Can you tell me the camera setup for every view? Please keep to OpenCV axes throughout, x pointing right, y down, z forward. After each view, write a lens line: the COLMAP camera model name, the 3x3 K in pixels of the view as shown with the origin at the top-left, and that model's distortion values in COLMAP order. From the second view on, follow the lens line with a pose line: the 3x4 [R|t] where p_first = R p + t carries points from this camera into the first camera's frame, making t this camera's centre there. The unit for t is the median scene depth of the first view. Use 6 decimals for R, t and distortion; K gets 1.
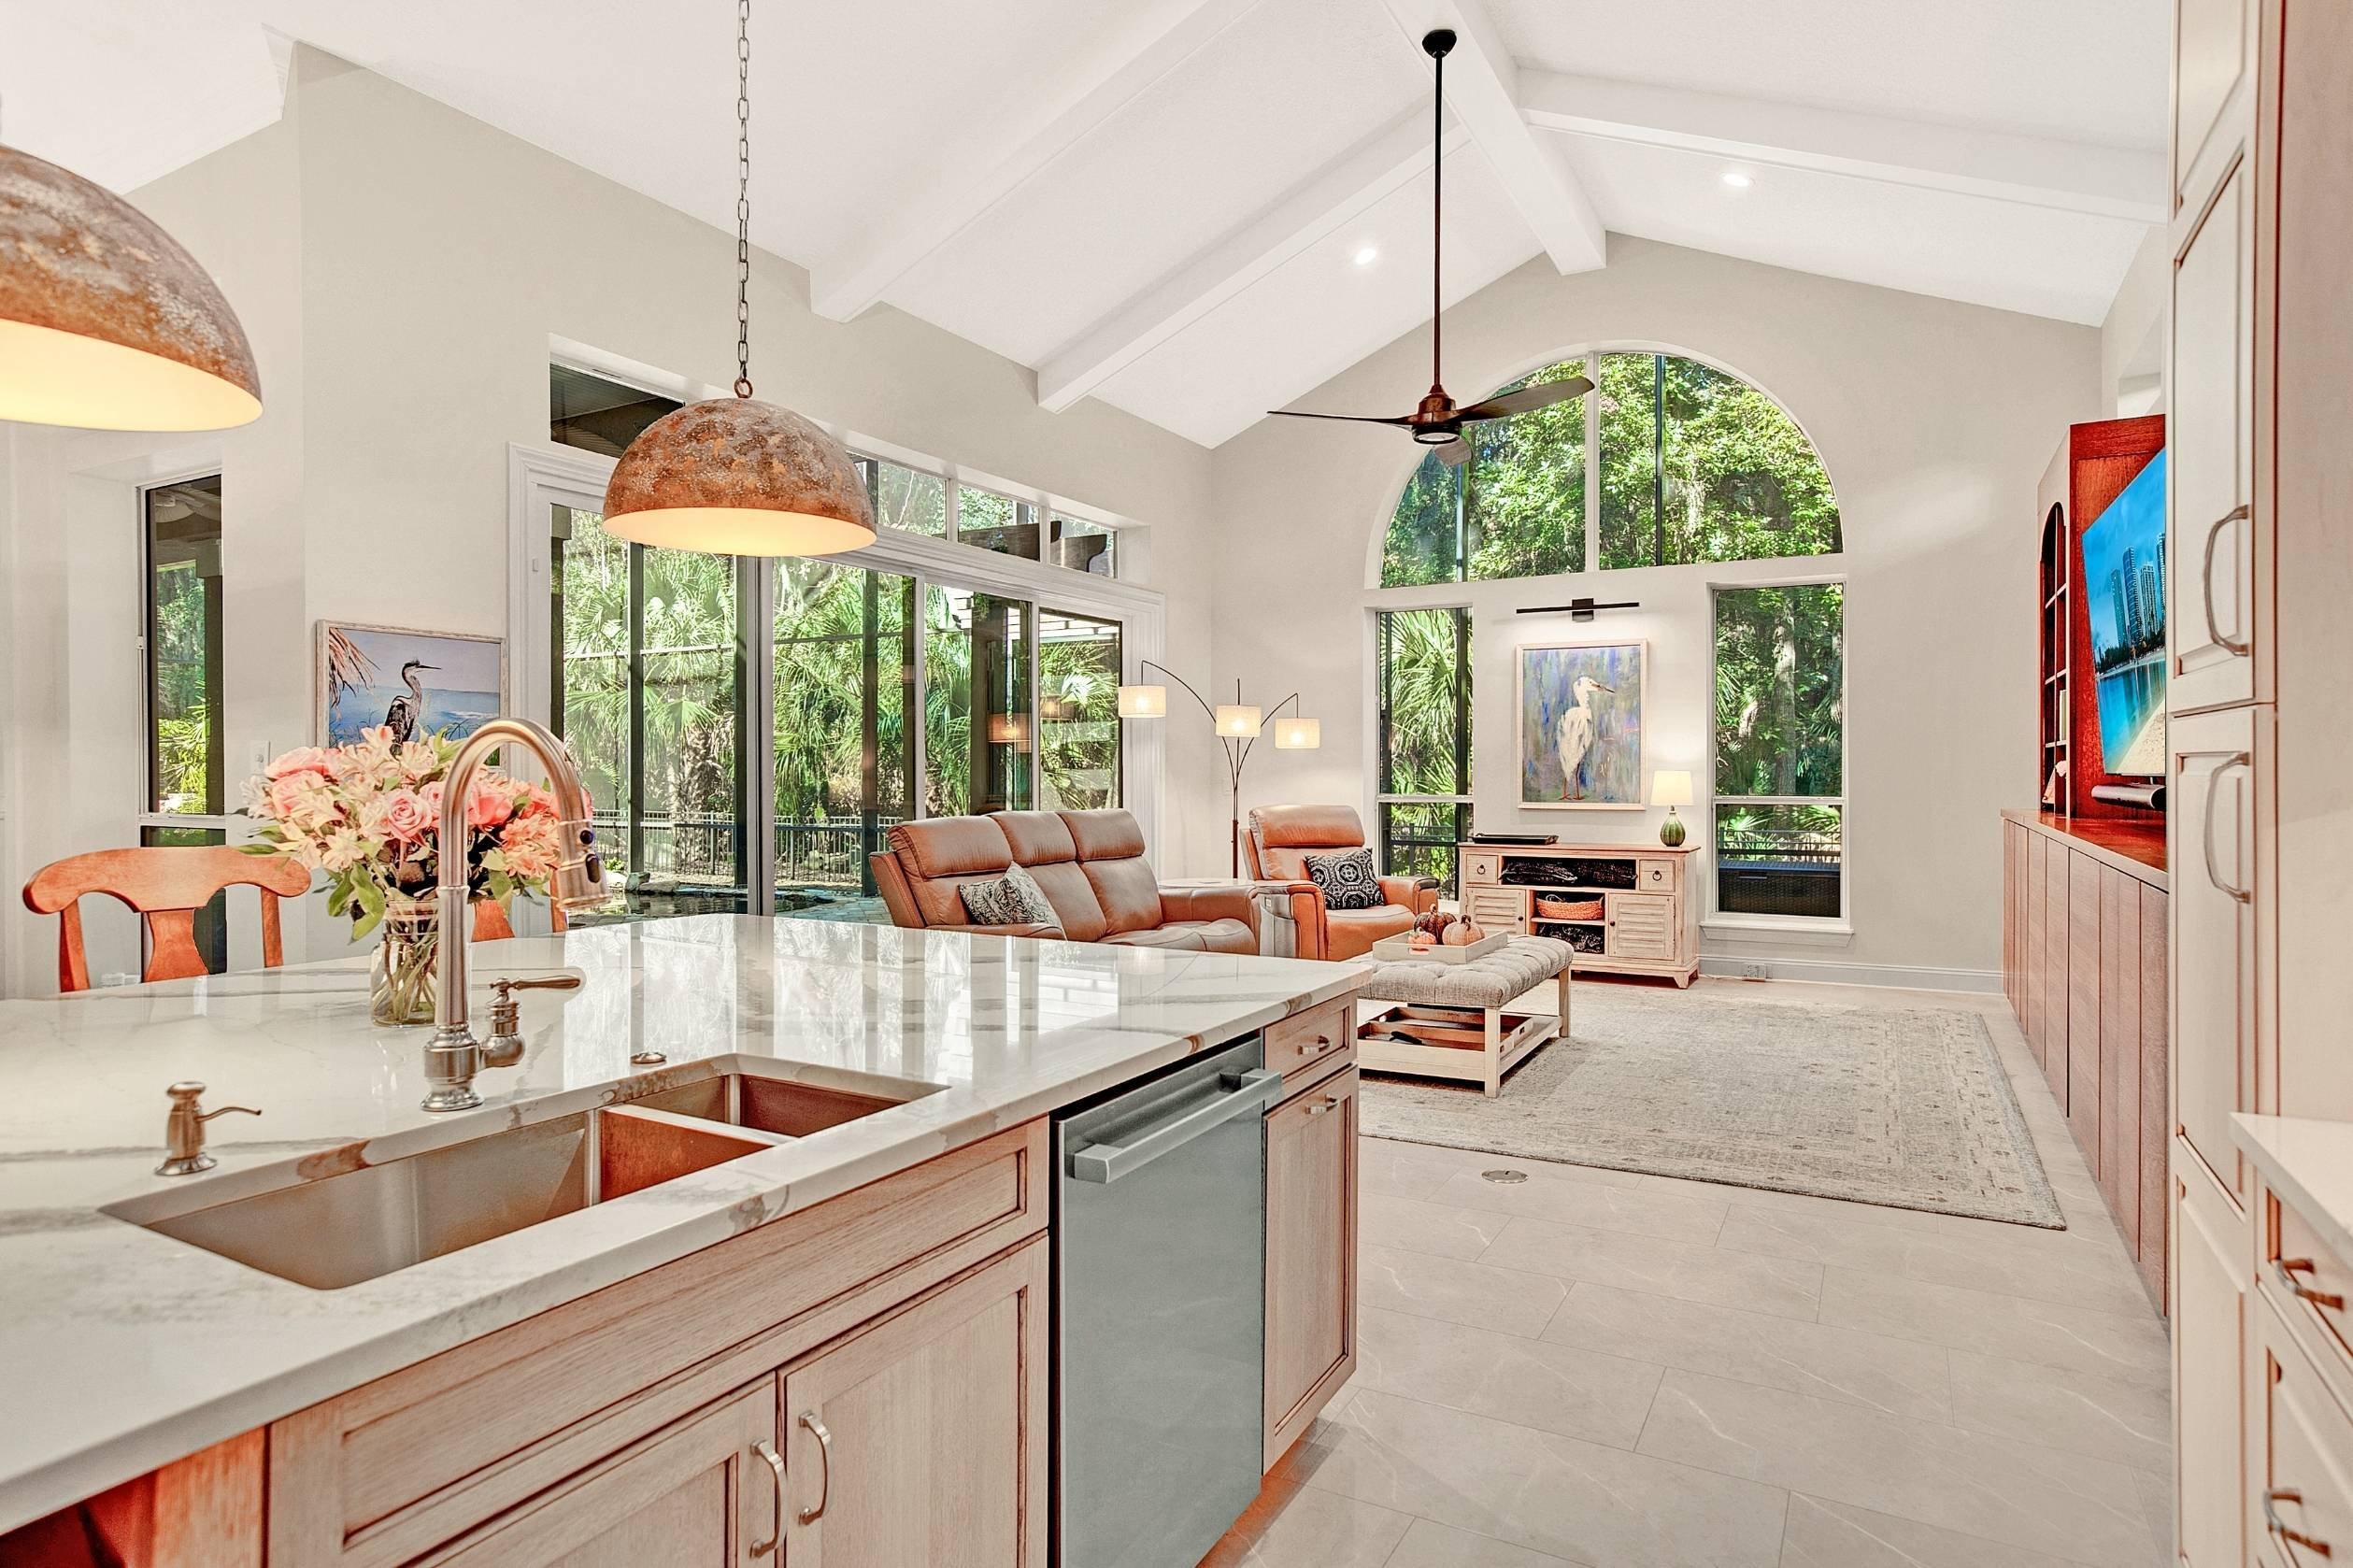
lens RADIAL K [[1251.7, 0, 1118.6], [0, 1251.7, 774.1], [0, 0, 1]] dist [-0.001067, 0.001484]
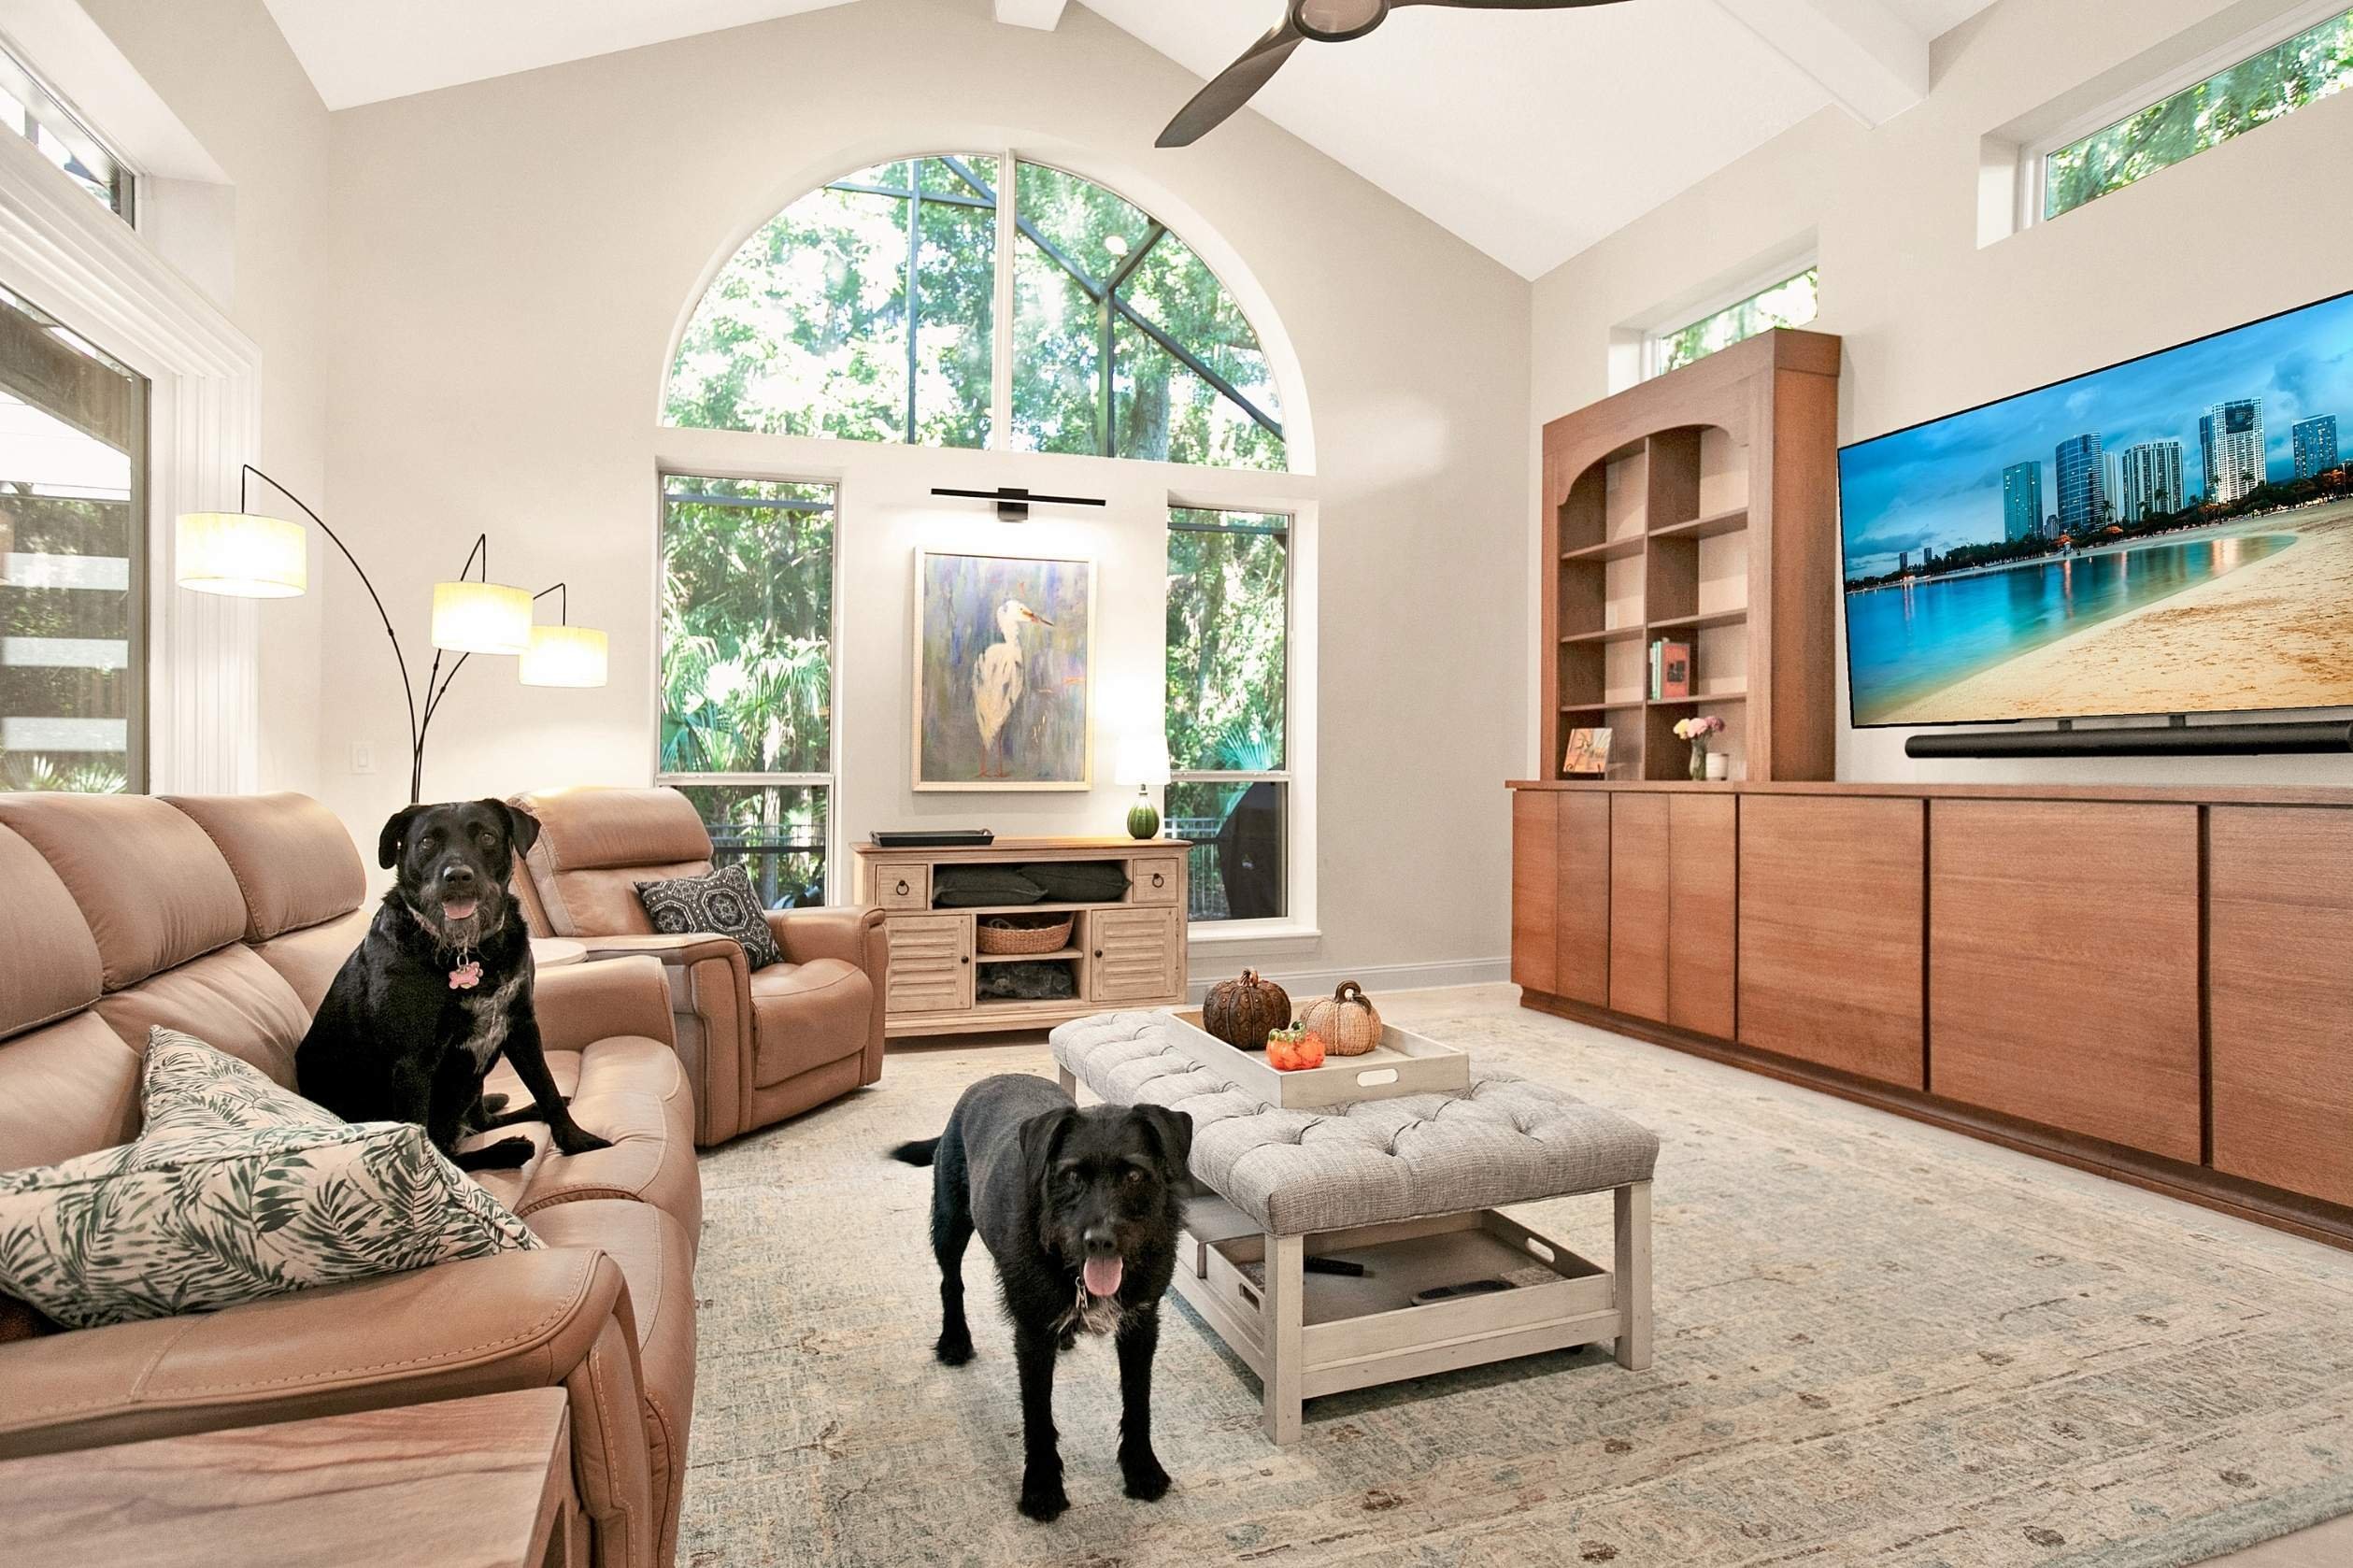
lens RADIAL K [[1251.7, 0, 1118.6], [0, 1251.7, 774.1], [0, 0, 1]] dist [-0.001067, 0.001484]
pose [[0.661252, 0.003986, 0.750153, -0.110739], [0.001522, 0.999977, -0.006655, 0.023673], [-0.750162, 0.005543, 0.661231, 0.502742]]
